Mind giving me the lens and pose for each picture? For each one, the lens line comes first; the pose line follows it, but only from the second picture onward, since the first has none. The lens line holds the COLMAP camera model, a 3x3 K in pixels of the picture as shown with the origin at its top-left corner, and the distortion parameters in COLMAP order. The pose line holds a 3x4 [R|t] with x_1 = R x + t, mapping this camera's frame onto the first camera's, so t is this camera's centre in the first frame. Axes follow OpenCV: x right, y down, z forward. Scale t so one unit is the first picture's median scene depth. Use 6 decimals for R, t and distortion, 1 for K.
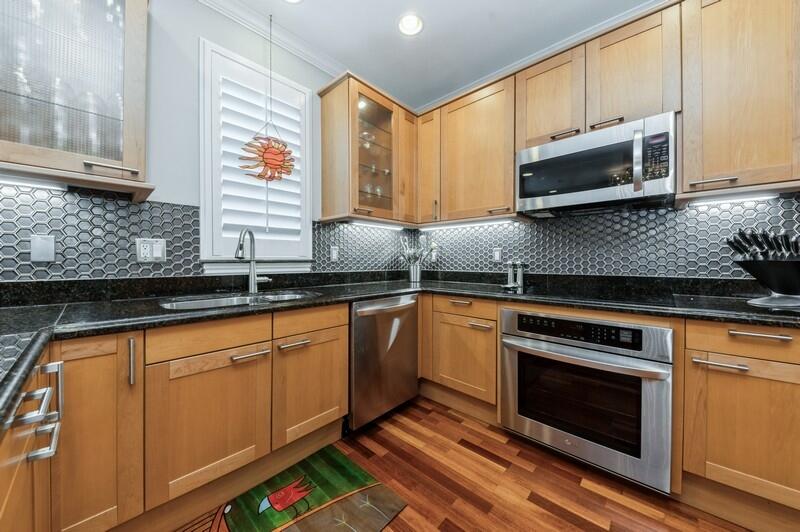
lens RADIAL K [[286.0, 0, 400.0], [0, 286.0, 266.0], [0, 0, 1]] dist [-0.000374, -0.012073]
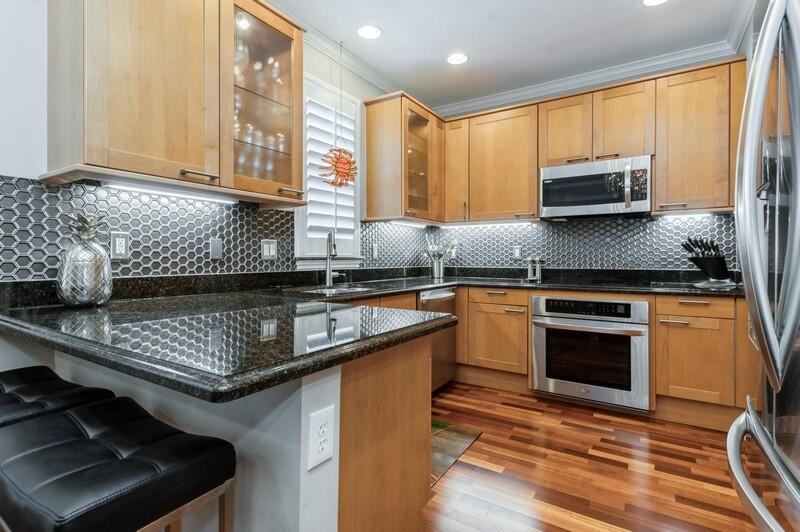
lens RADIAL K [[397.2, 0, 400.0], [0, 397.2, 266.0], [0, 0, 1]] dist [-0.042901, 0.000183]
pose [[0.985983, -0.005444, 0.166754, -0.487060], [0.004809, 0.999980, 0.004211, 0.008278], [-0.166774, -0.003350, 0.985990, -0.586956]]
